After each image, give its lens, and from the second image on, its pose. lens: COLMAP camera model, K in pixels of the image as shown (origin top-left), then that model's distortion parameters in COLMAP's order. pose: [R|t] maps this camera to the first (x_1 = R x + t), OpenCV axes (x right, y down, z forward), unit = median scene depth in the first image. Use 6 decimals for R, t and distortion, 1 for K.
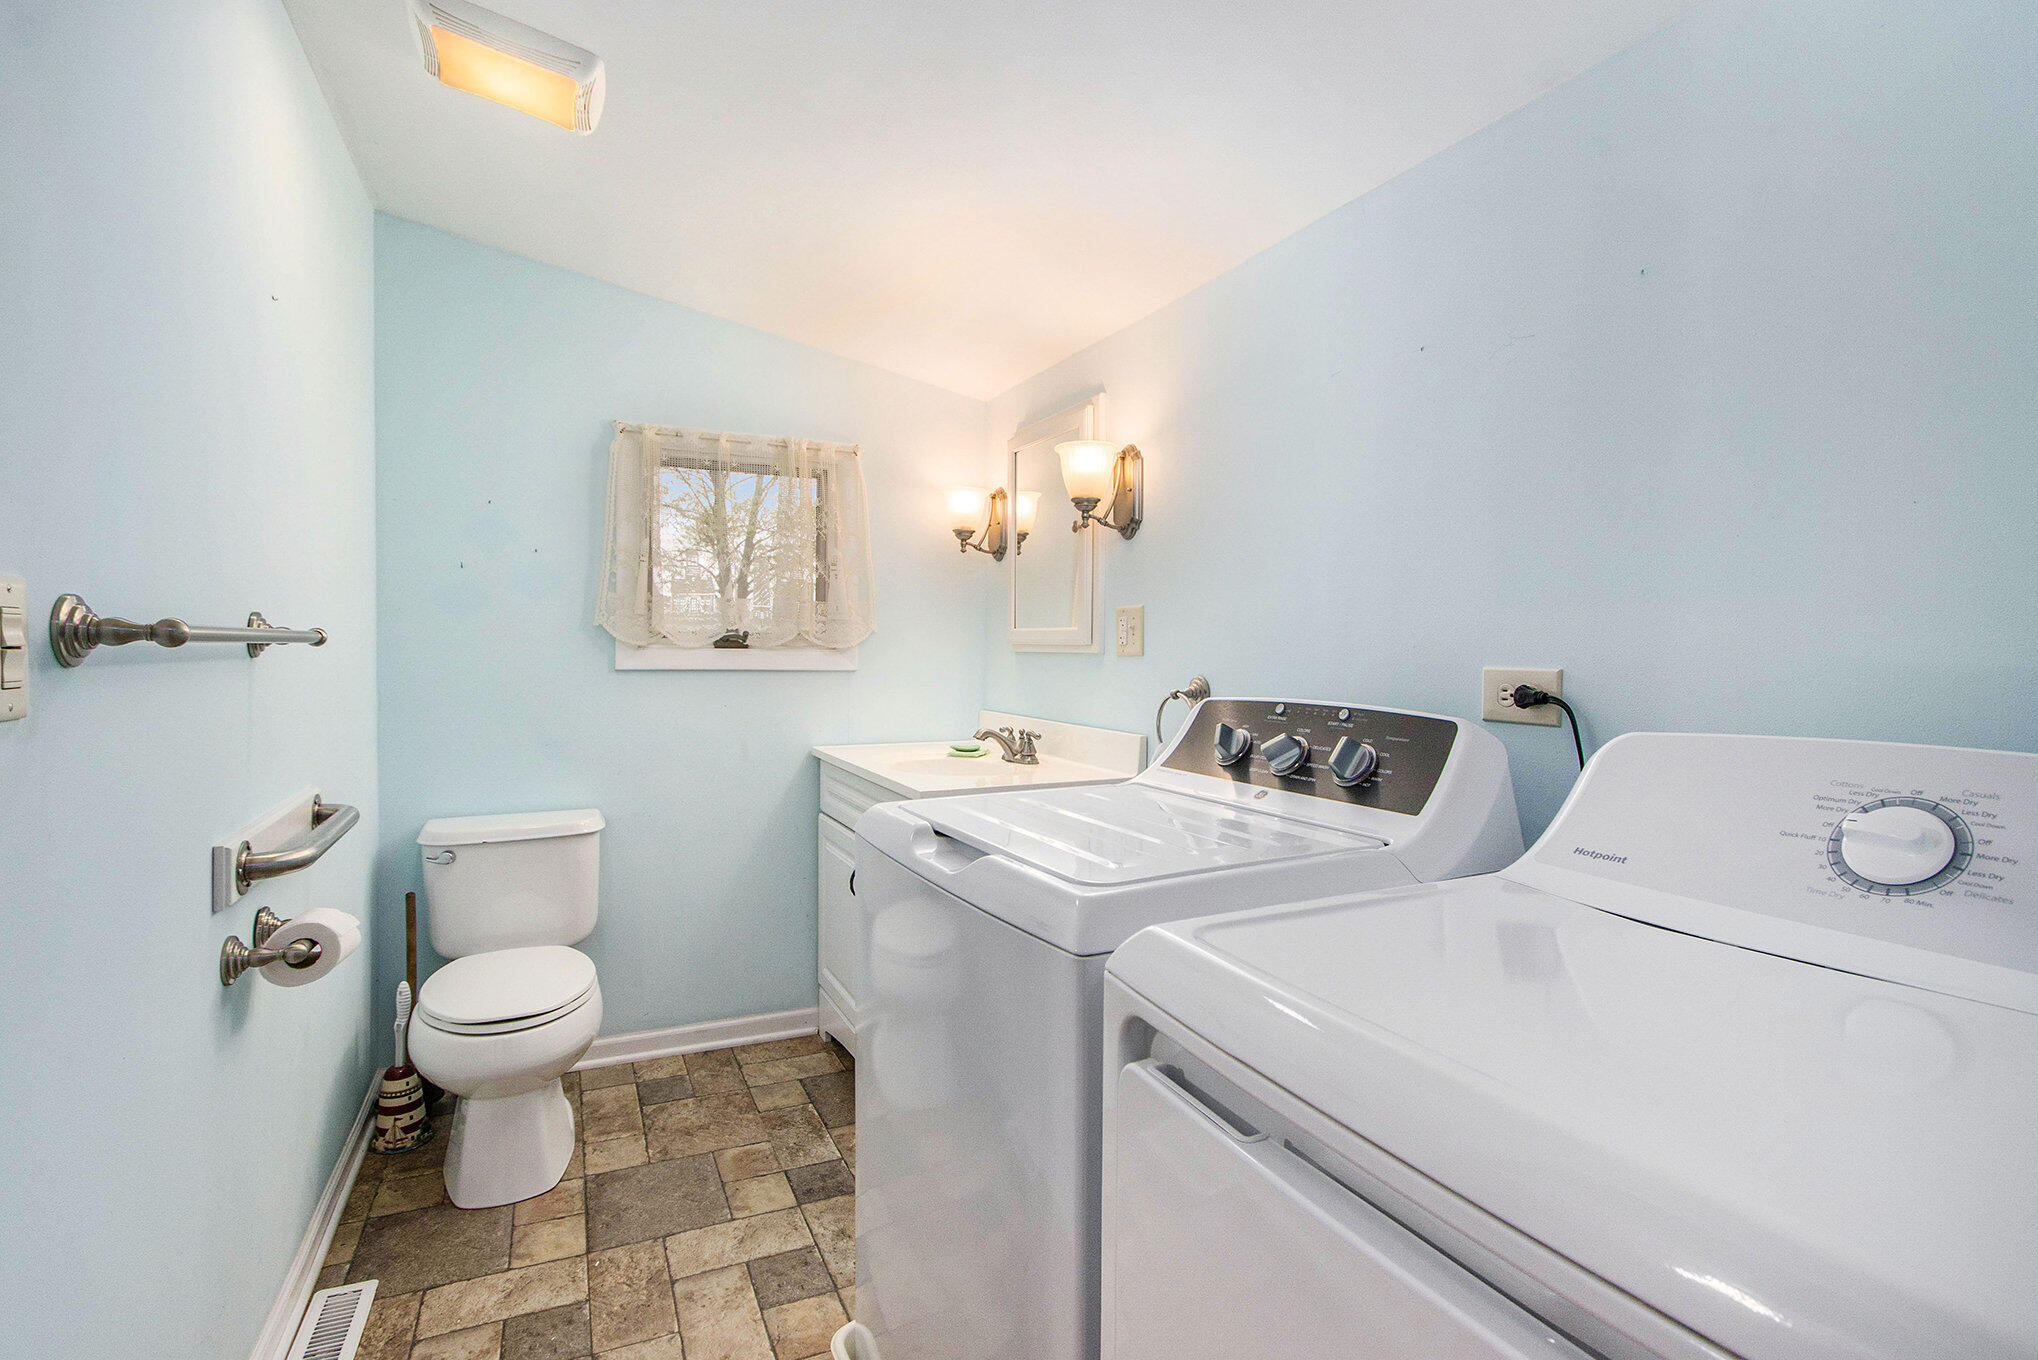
lens RADIAL K [[1004.4, 0, 1016.1], [0, 1004.4, 671.4], [0, 0, 1]] dist [-0.000639, 0.068980]
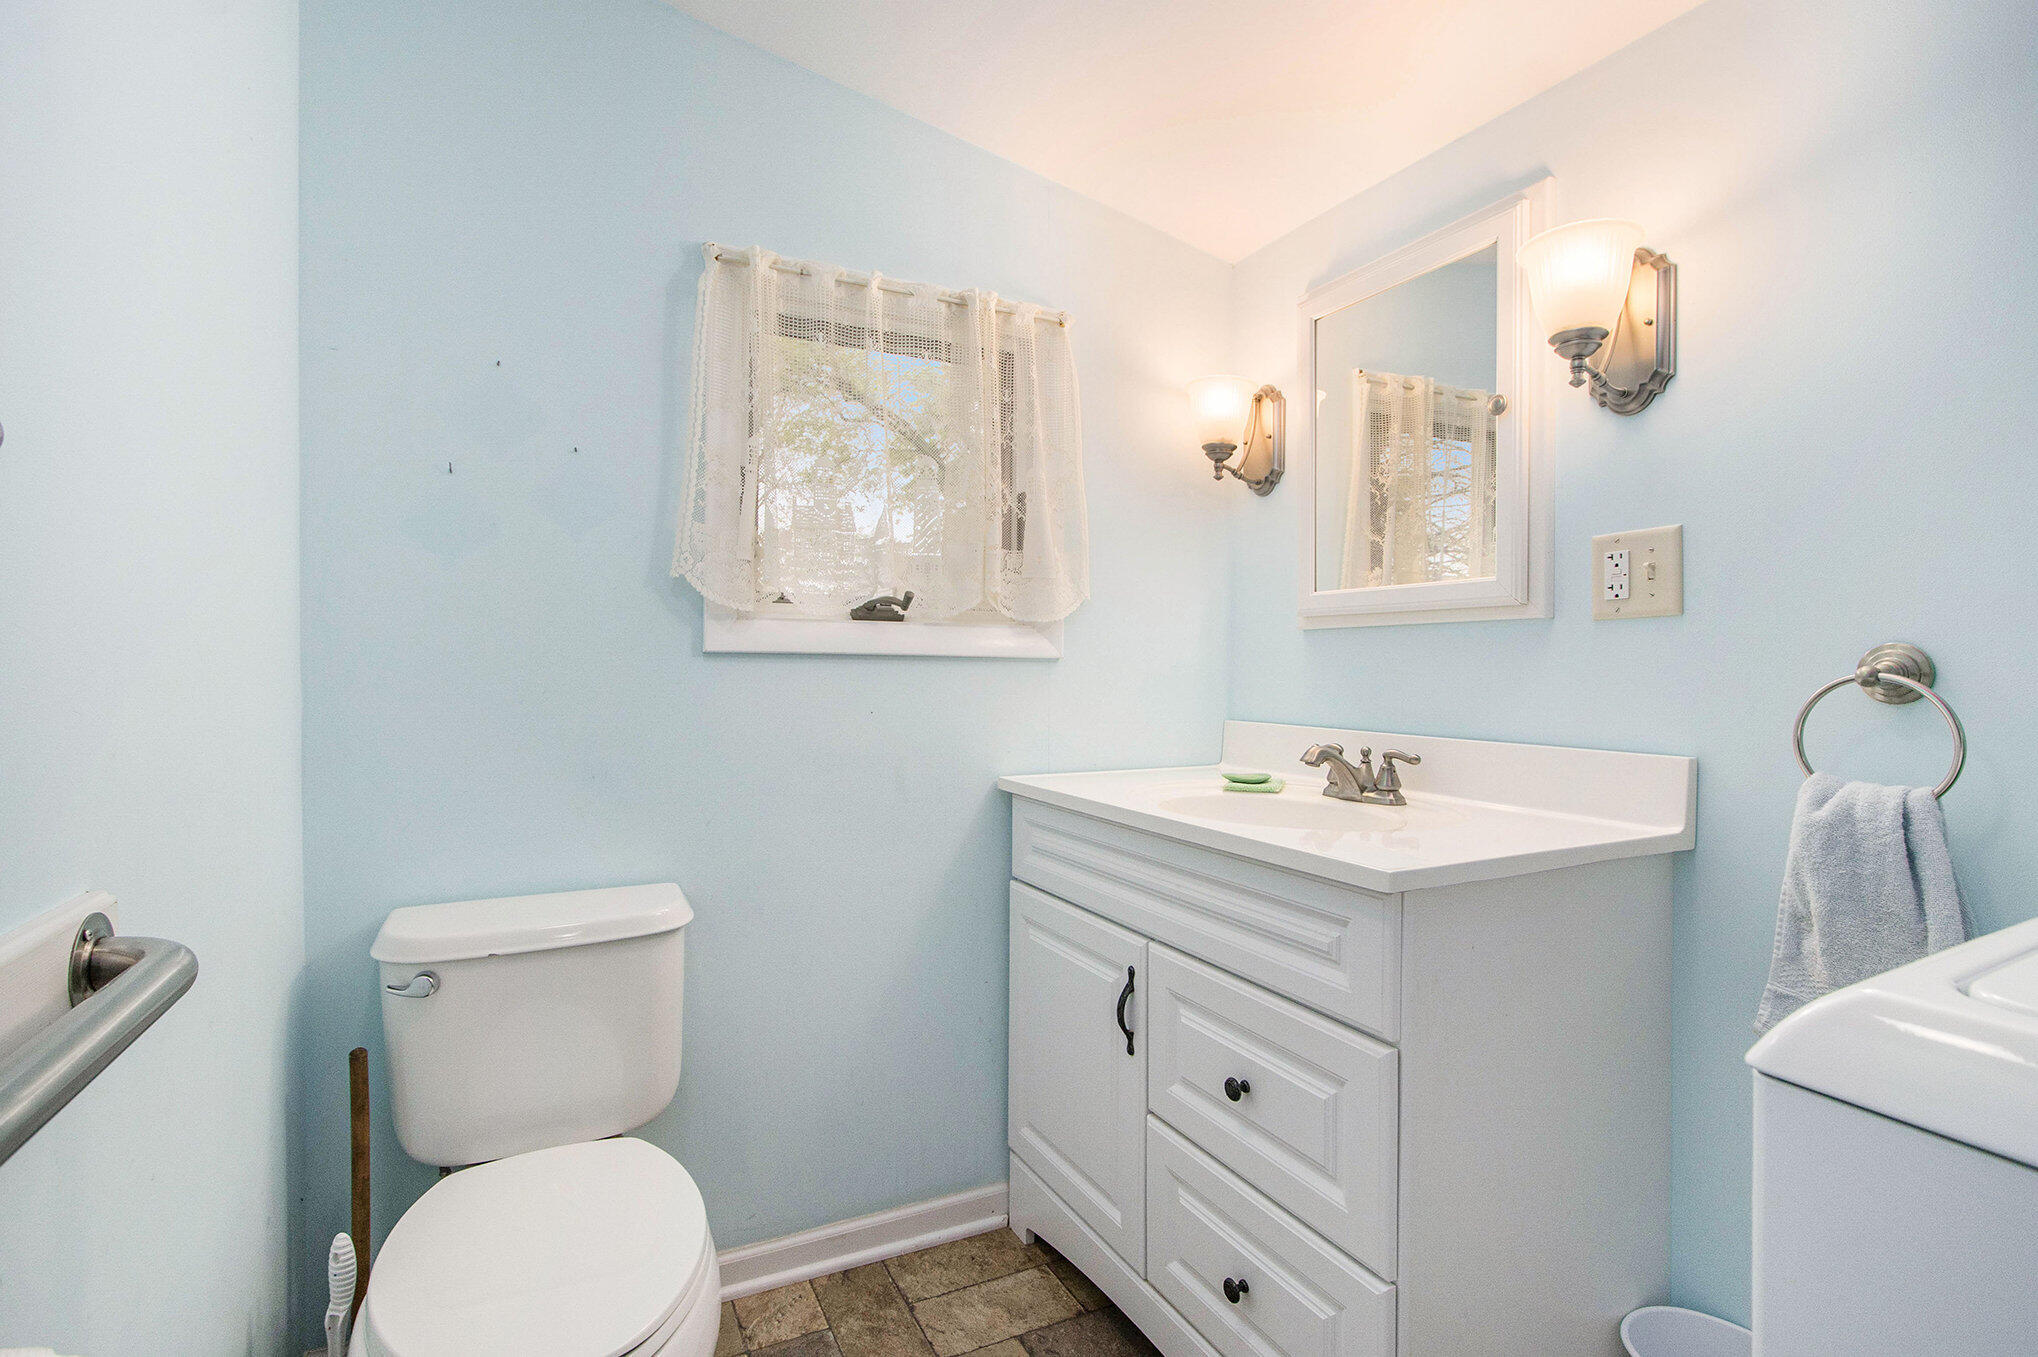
lens RADIAL K [[984.6, 0, 1019.0], [0, 984.6, 678.5], [0, 0, 1]] dist [-0.000694, -0.000224]
pose [[0.999728, -0.001231, 0.023283, -0.221076], [0.001570, 0.999893, -0.014540, 0.023415], [-0.023263, 0.014573, 0.999623, 0.400786]]
